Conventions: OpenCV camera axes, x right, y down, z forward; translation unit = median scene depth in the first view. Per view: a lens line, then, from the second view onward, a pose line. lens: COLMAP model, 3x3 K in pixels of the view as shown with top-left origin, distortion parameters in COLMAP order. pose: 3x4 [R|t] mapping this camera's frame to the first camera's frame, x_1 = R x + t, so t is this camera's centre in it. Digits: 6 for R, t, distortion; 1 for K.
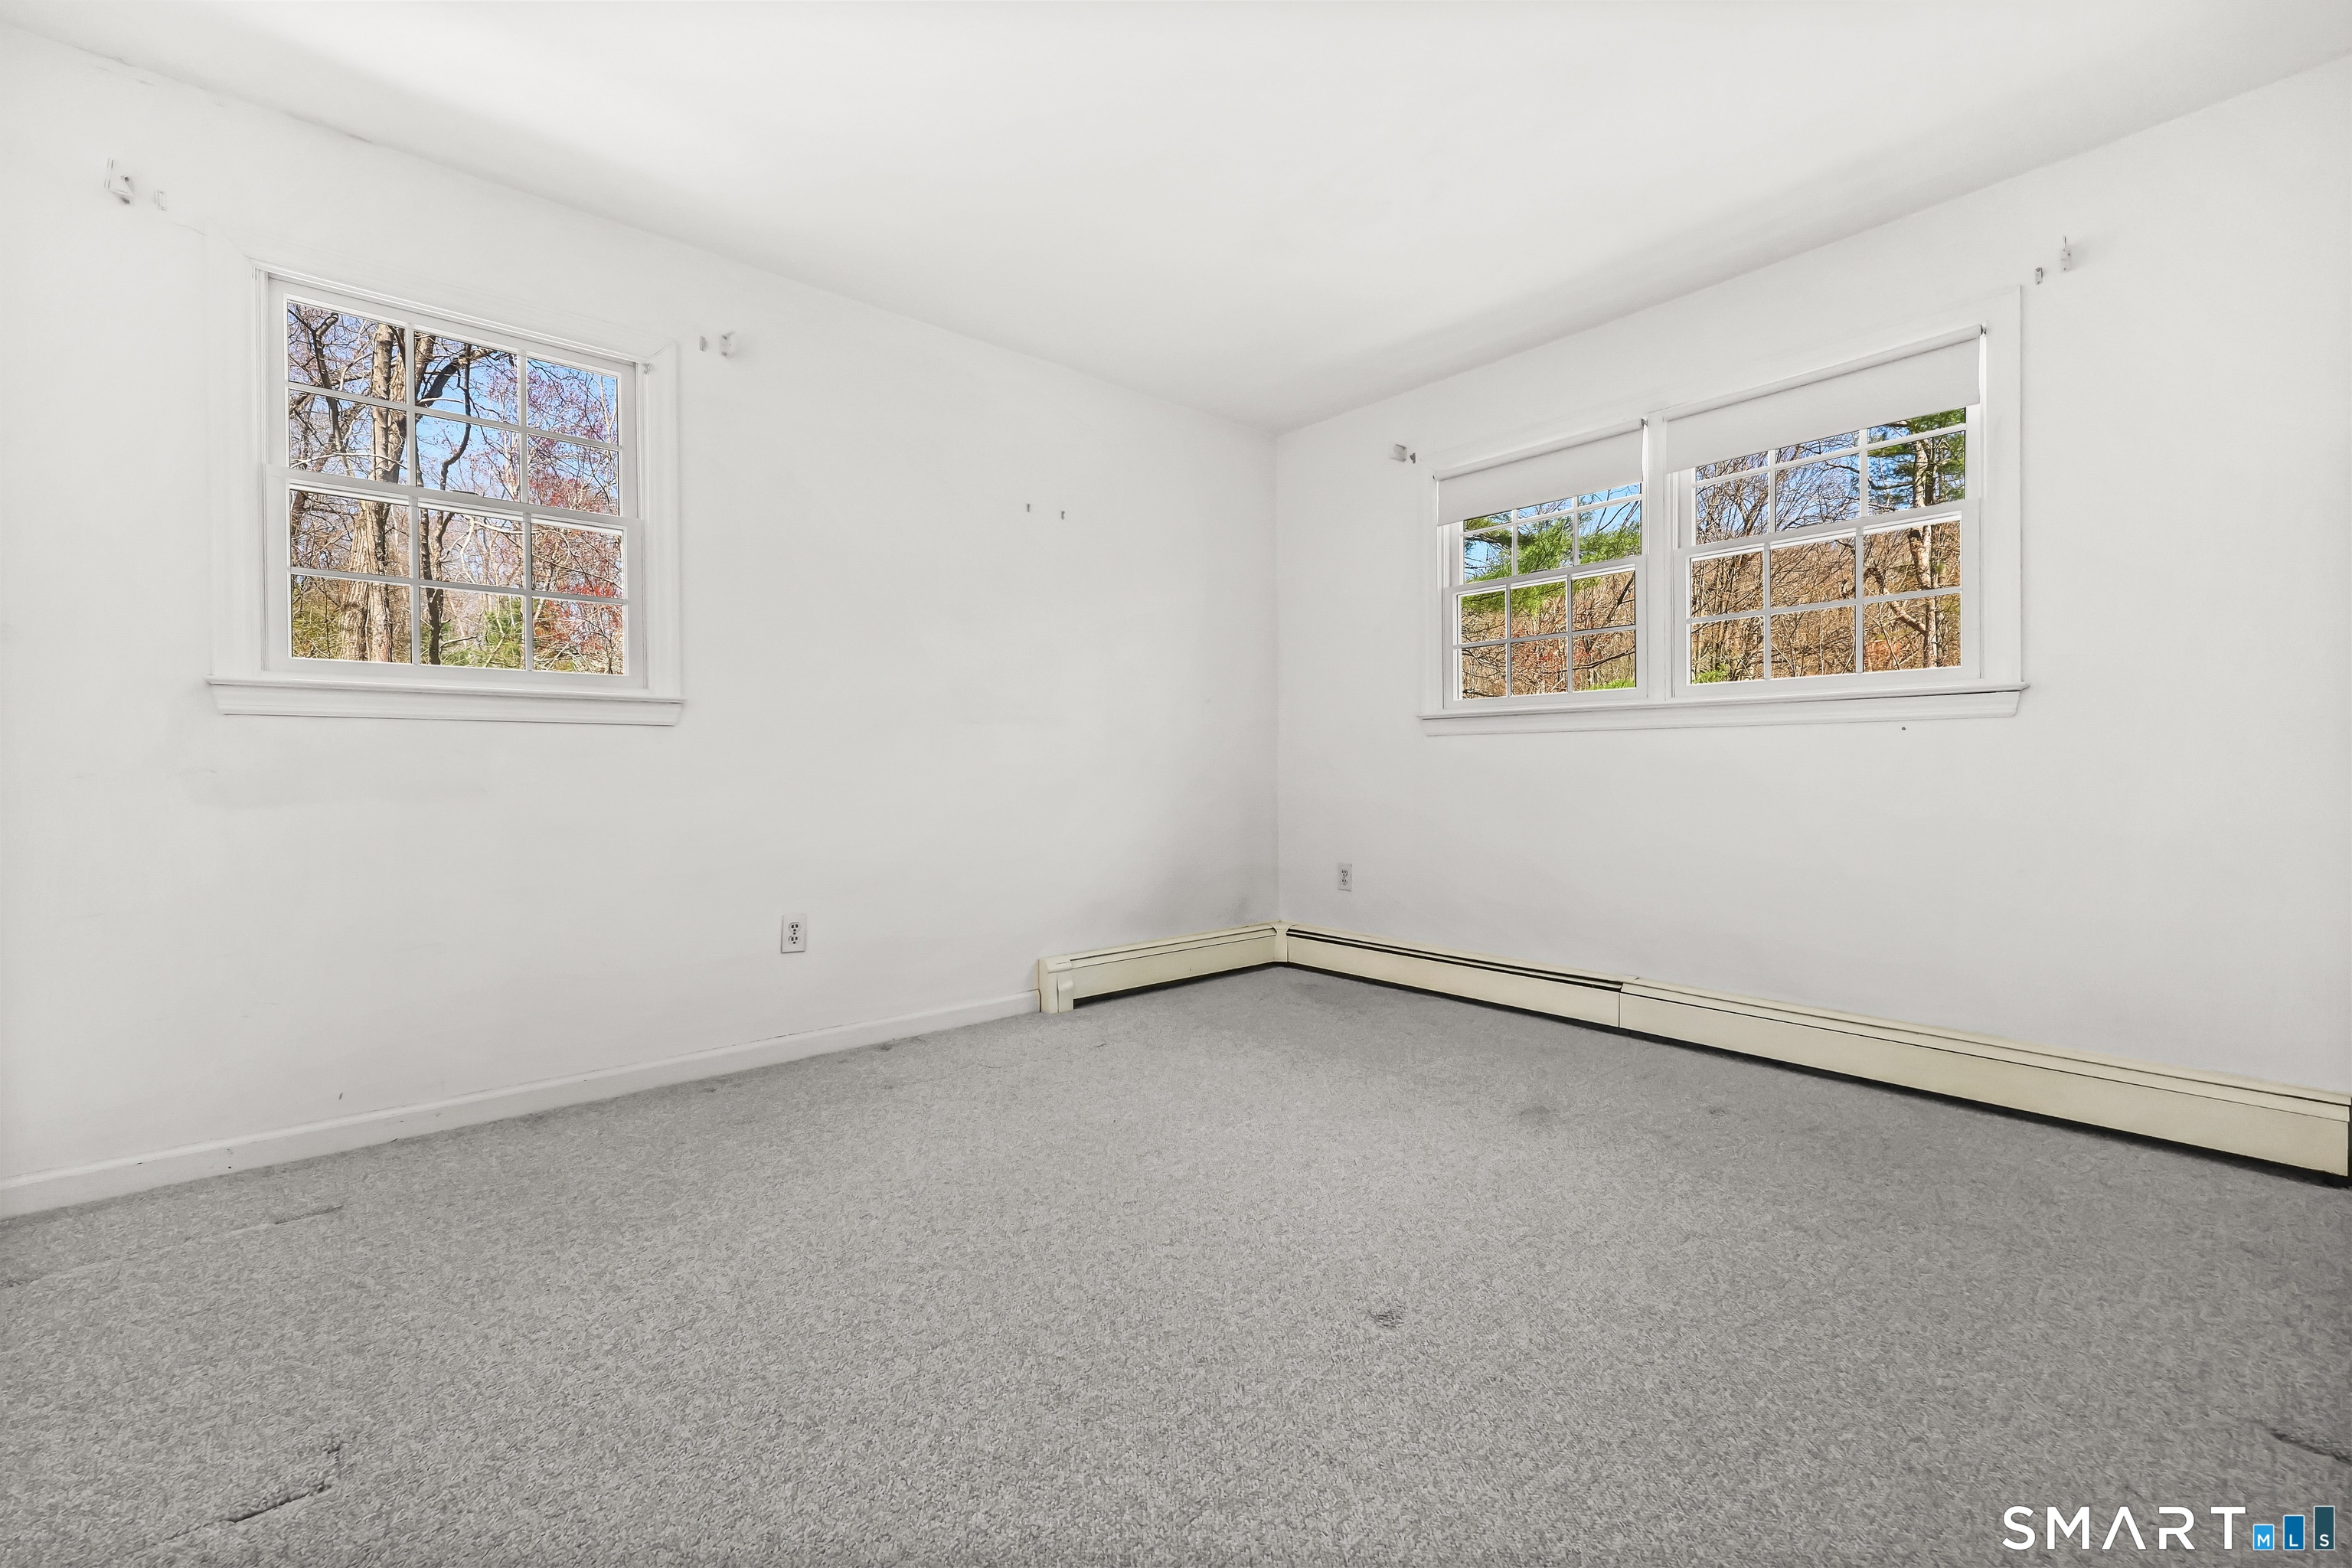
lens RADIAL K [[952.0, 0, 1174.7], [0, 952.0, 762.1], [0, 0, 1]] dist [-0.001968, 0.000457]
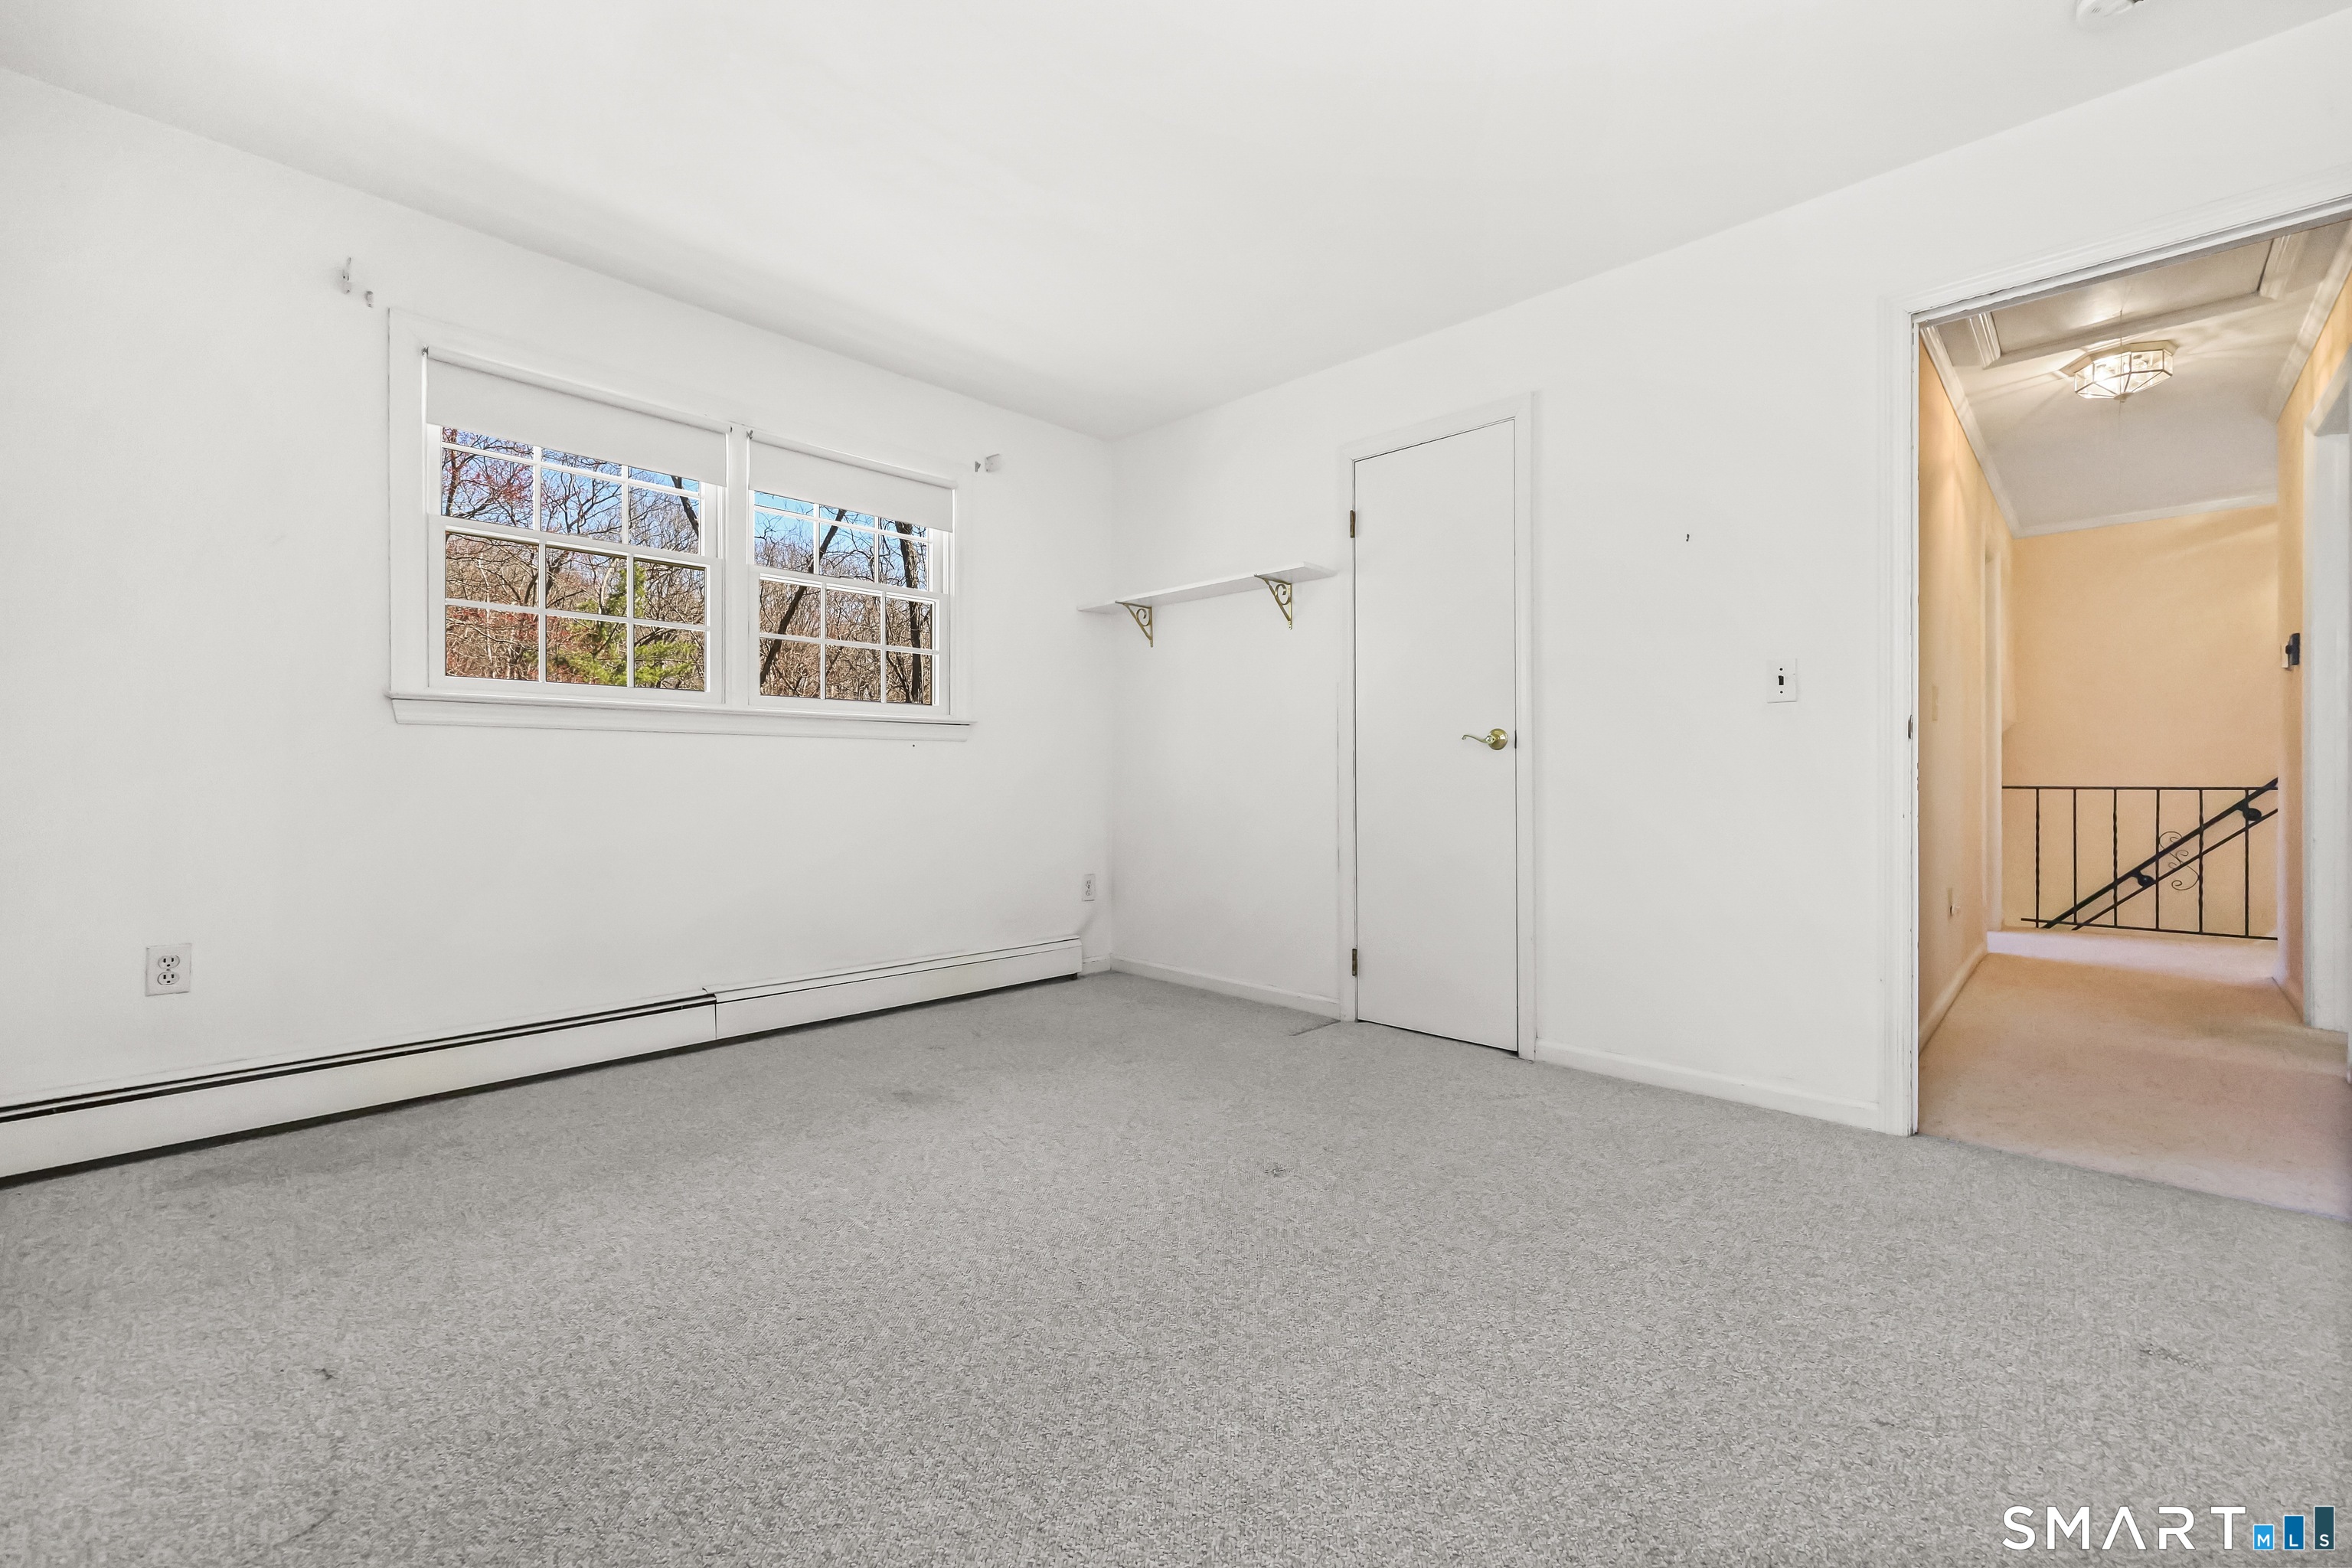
lens RADIAL K [[992.8, 0, 1159.5], [0, 992.8, 779.3], [0, 0, 1]] dist [-0.002108, -0.000309]
pose [[-0.097610, -0.001499, 0.995224, -0.748837], [-0.010449, 0.999945, 0.000482, 0.007443], [-0.995170, -0.010352, -0.097621, 0.818555]]
